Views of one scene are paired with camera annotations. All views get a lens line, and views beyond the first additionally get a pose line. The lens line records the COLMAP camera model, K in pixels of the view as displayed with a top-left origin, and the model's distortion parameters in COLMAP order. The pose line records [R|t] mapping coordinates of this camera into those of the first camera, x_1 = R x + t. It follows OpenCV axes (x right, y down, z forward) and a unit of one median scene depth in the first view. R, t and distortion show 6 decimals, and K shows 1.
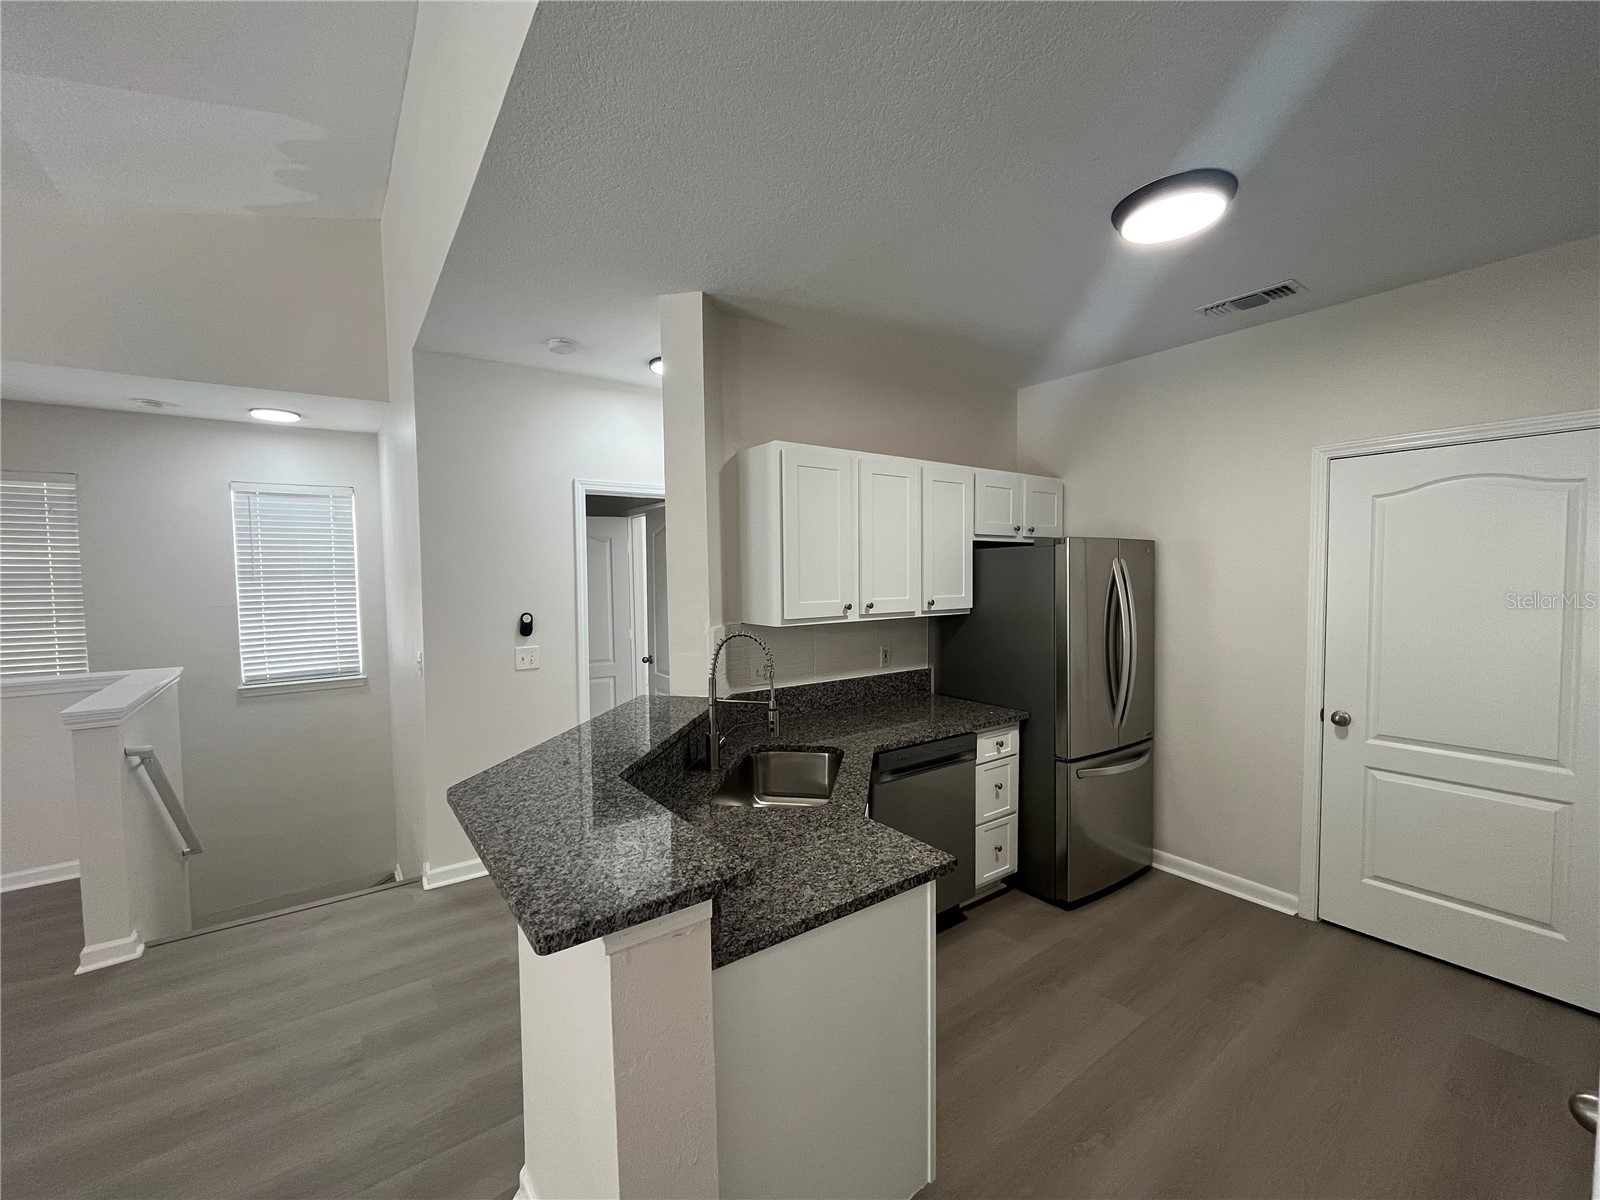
lens RADIAL K [[648.5, 0, 797.8], [0, 648.5, 602.5], [0, 0, 1]] dist [-0.004696, -0.000689]
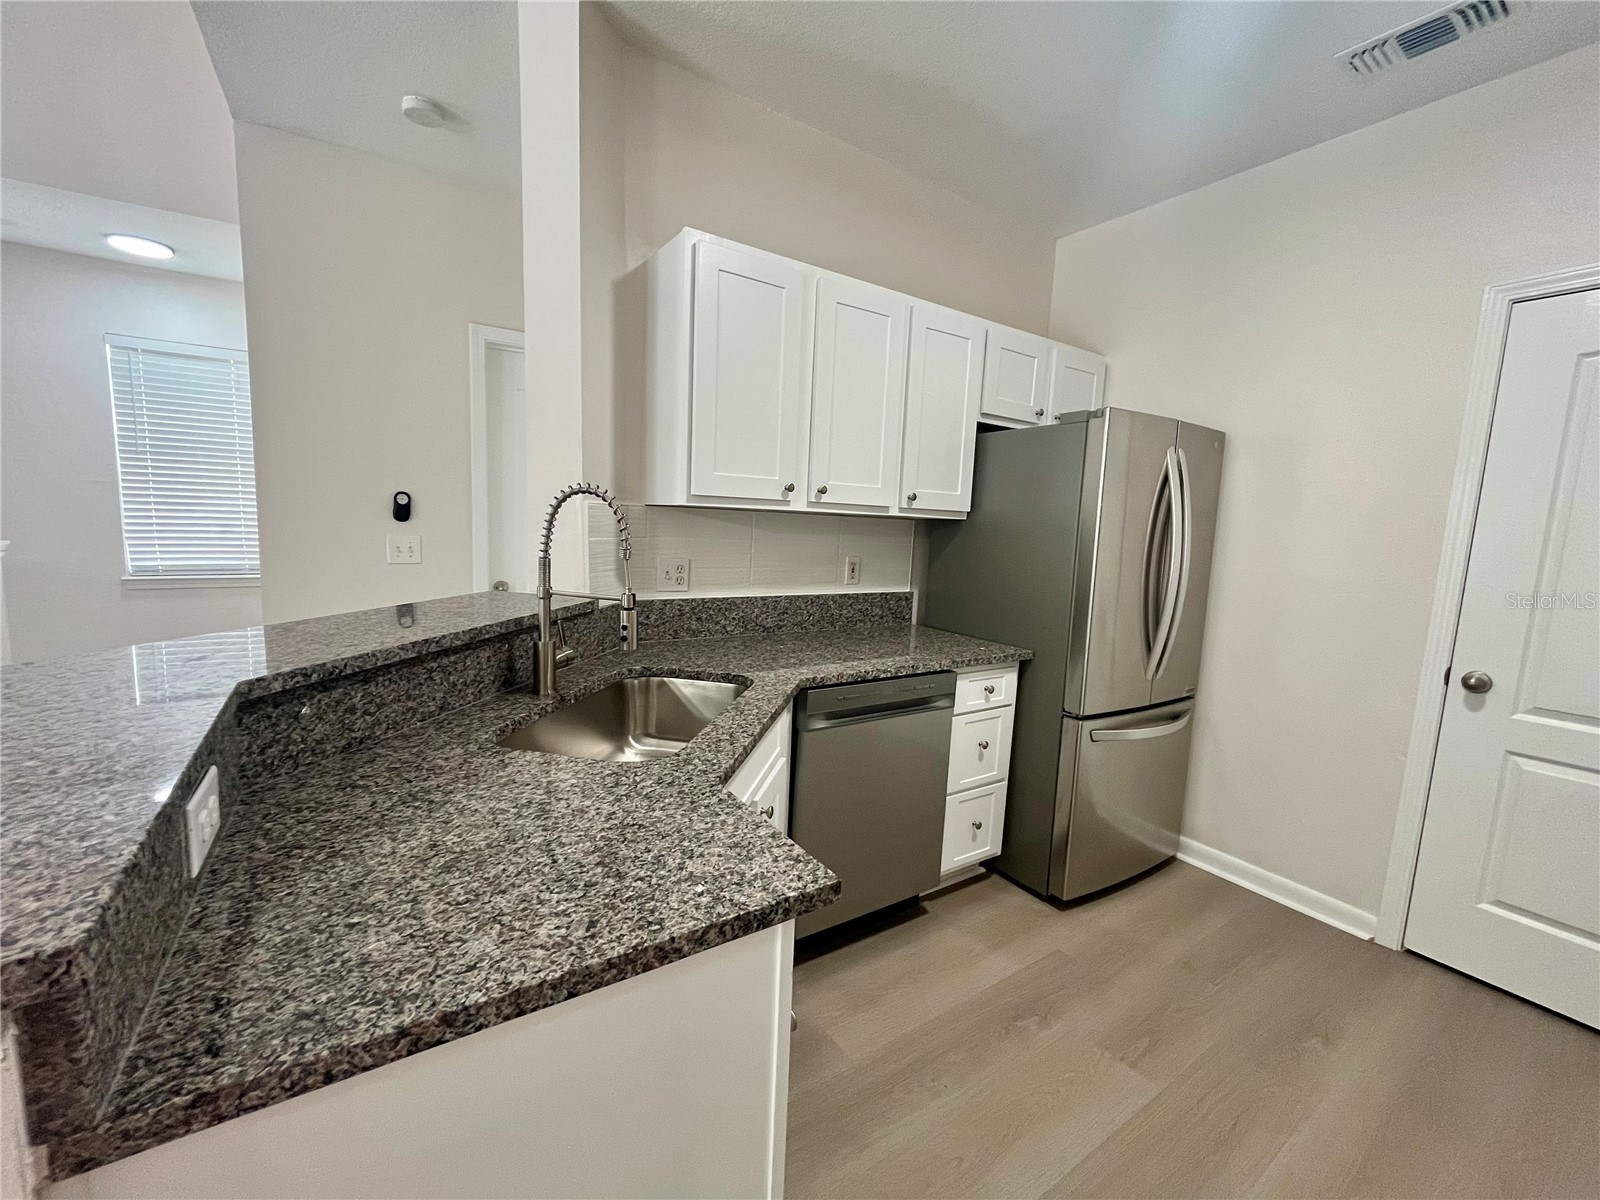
lens RADIAL K [[648.5, 0, 797.8], [0, 648.5, 602.5], [0, 0, 1]] dist [-0.004696, -0.000689]
pose [[0.997871, 0.056946, -0.031791, 0.109870], [-0.054199, 0.995203, 0.081443, 0.069855], [0.036276, -0.079546, 0.996171, 0.257728]]
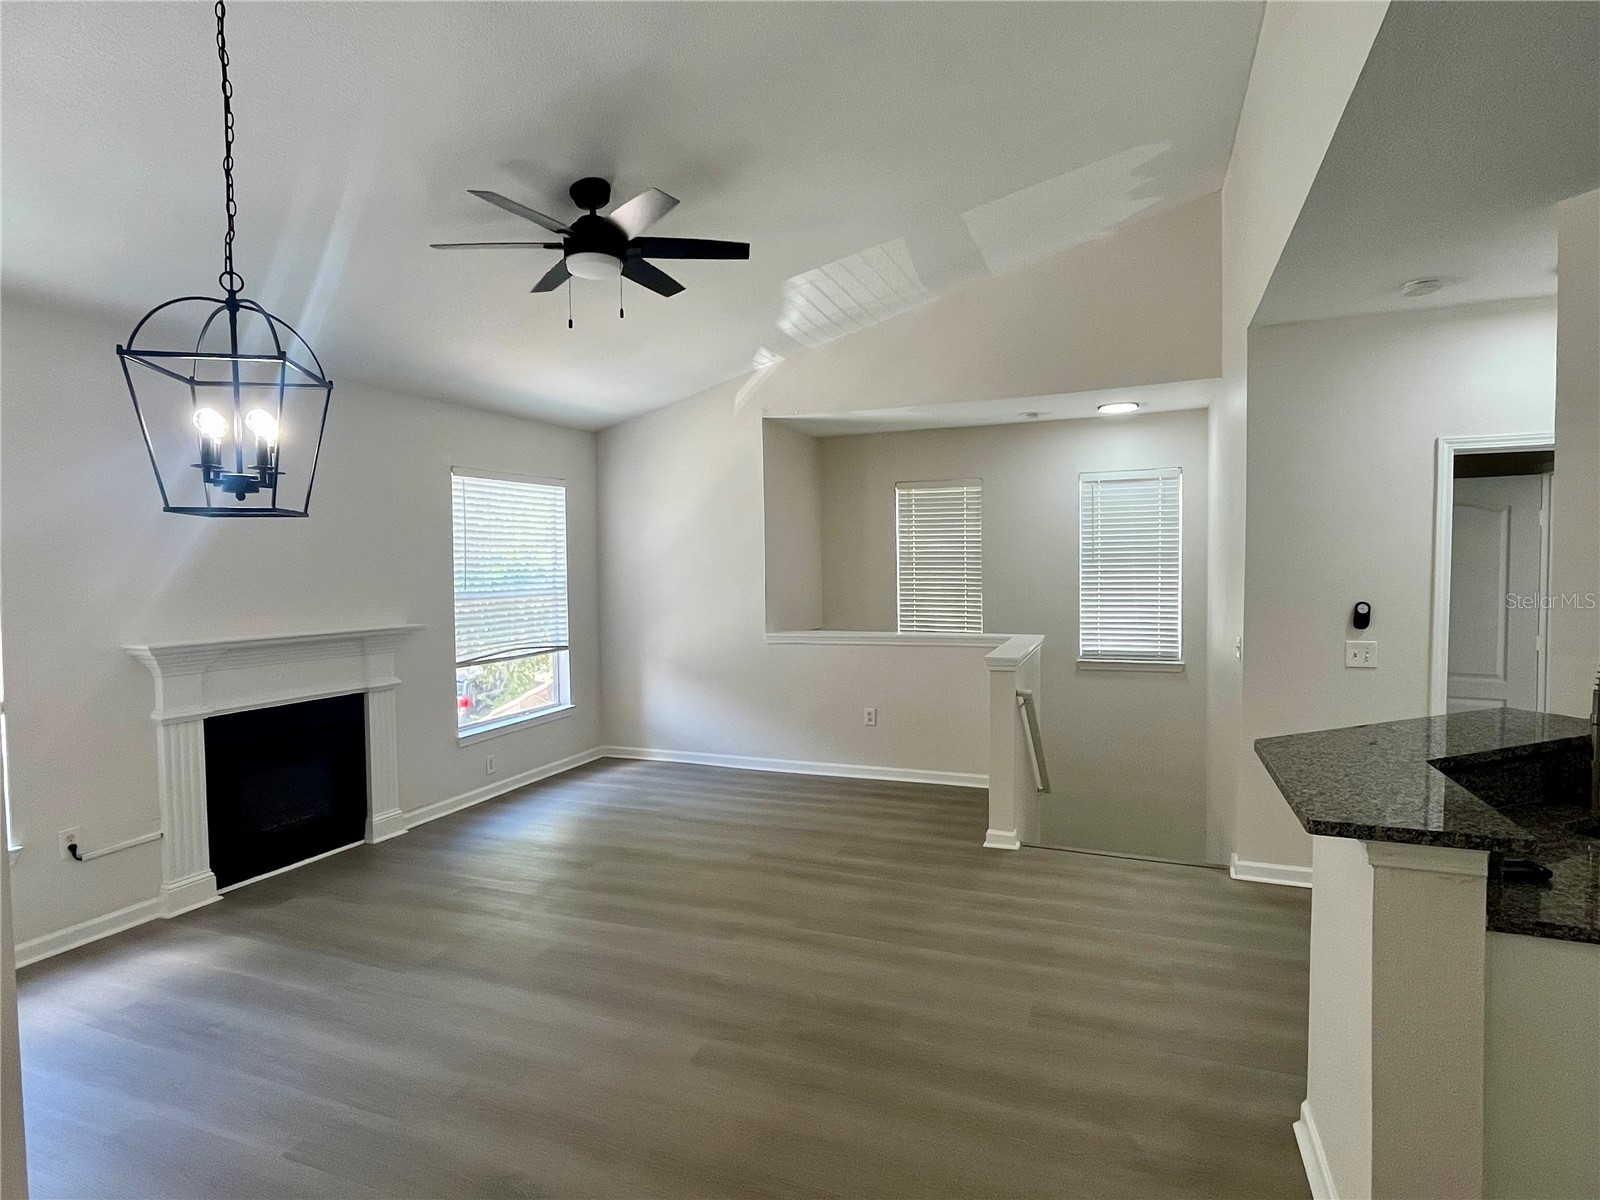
lens RADIAL K [[851.4, 0, 794.6], [0, 851.4, 603.1], [0, 0, 1]] dist [0.001956, -0.000661]
pose [[0.527751, 0.044751, -0.848220, 0.164855], [-0.034614, 0.998915, 0.031164, 0.009812], [0.848694, 0.012913, 0.528727, -0.274213]]
